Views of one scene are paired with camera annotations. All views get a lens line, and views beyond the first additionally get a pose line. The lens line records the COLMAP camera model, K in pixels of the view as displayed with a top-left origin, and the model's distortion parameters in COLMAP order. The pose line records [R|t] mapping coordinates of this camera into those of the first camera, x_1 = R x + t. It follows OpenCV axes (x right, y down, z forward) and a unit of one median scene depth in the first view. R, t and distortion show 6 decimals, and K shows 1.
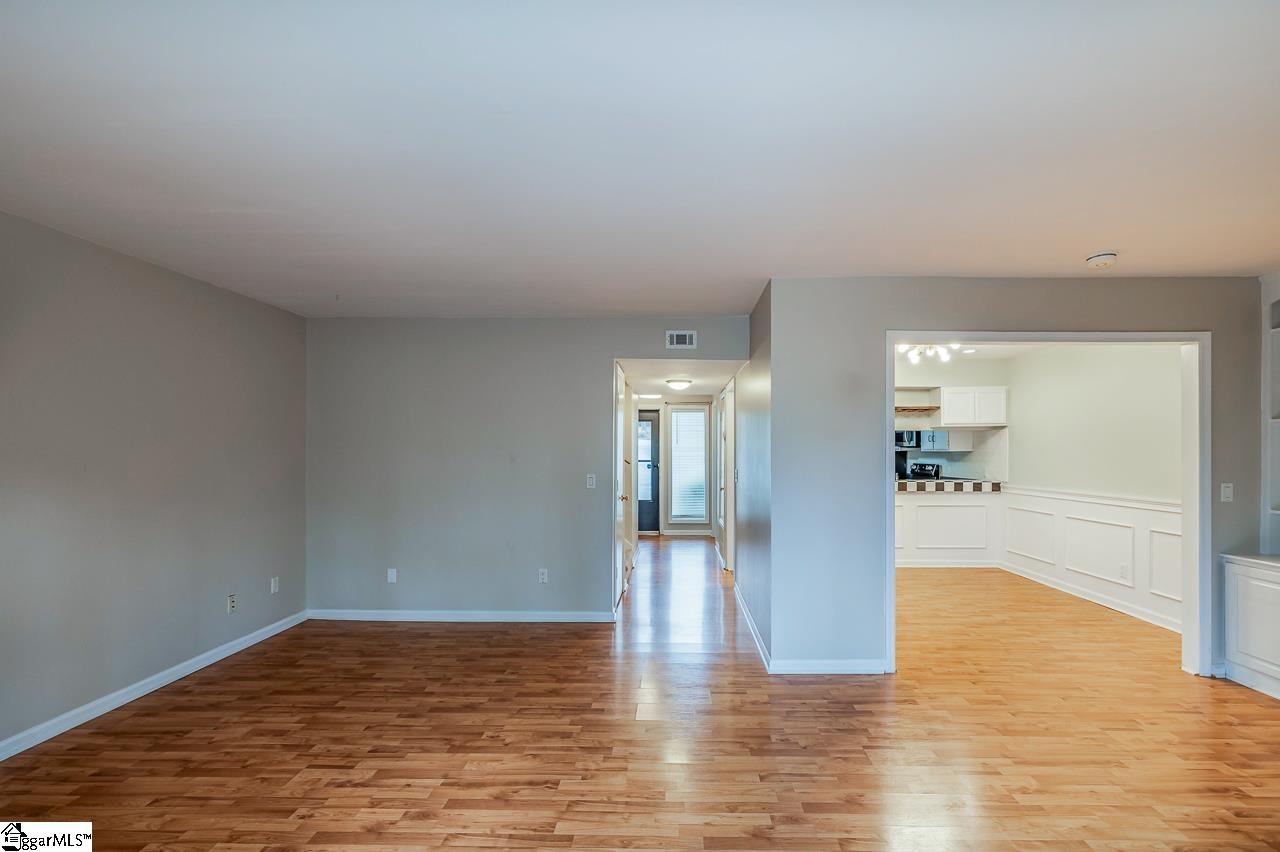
lens RADIAL K [[567.5, 0, 670.0], [0, 567.5, 450.5], [0, 0, 1]] dist [0.000103, 0.000050]
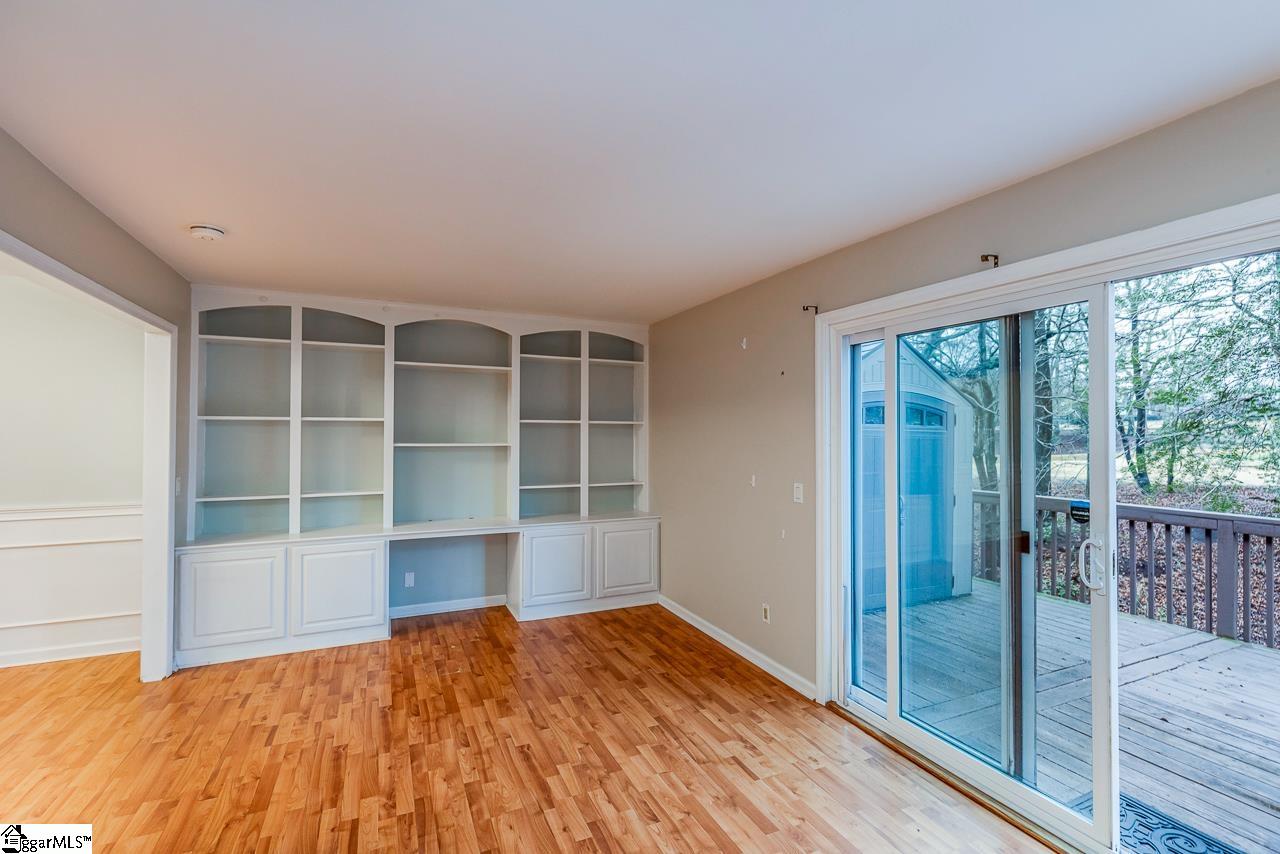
lens RADIAL K [[567.6, 0, 623.8], [0, 567.6, 425.5], [0, 0, 1]] dist [-0.000427, -0.000078]
pose [[-0.430022, 0.013897, 0.902711, -0.211107], [-0.001620, 0.999868, -0.016164, -0.014542], [-0.902817, -0.008414, -0.429943, 0.533342]]
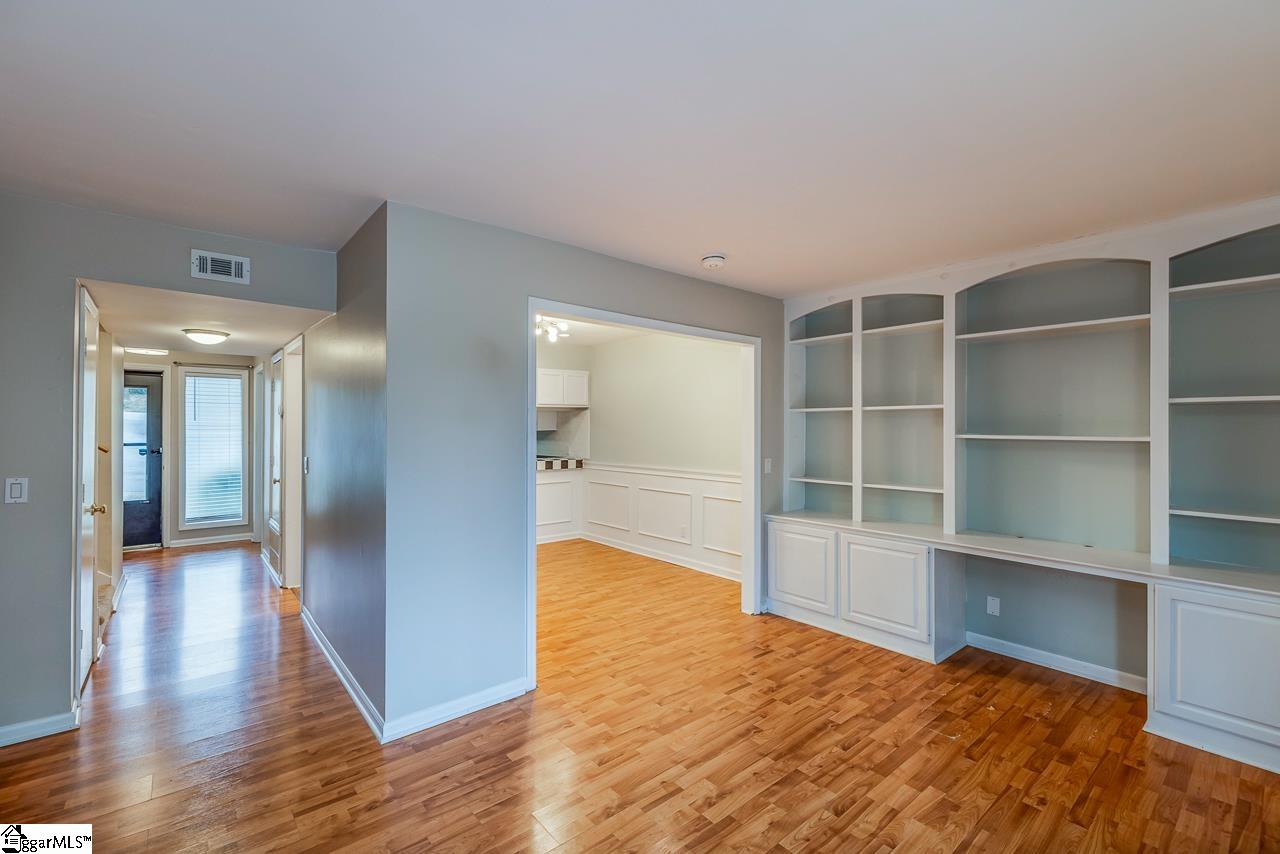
lens RADIAL K [[543.3, 0, 637.6], [0, 543.3, 424.6], [0, 0, 1]] dist [-0.001090, -0.000341]
pose [[0.756800, 0.003679, 0.653636, -0.026193], [-0.001884, 0.999992, -0.003447, -0.009773], [-0.653644, 0.001377, 0.756801, 0.200819]]
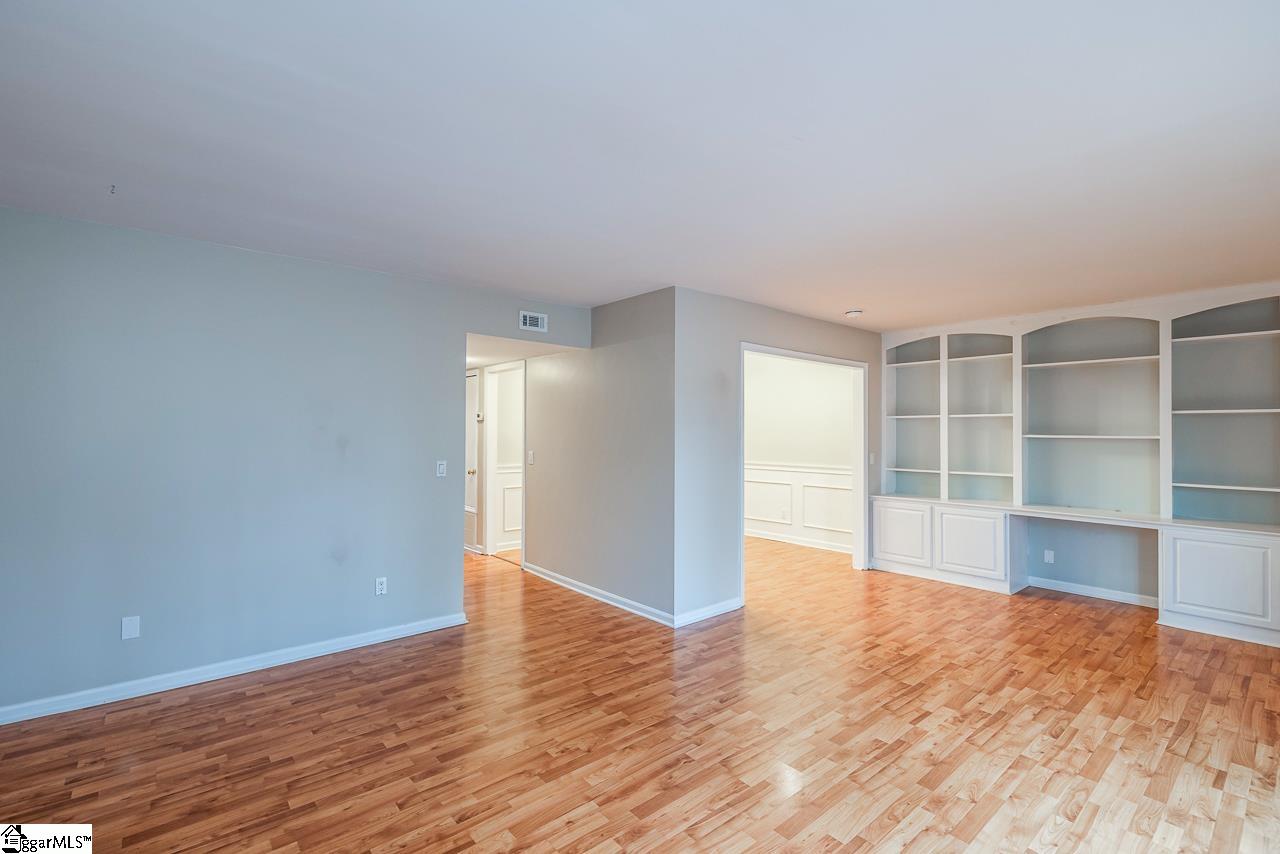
lens RADIAL K [[567.6, 0, 623.8], [0, 567.6, 425.5], [0, 0, 1]] dist [-0.000427, -0.000078]
pose [[0.758741, 0.008051, 0.651343, -0.506482], [-0.002783, 0.999955, -0.009118, -0.005718], [-0.651387, 0.005106, 0.758729, 0.147769]]
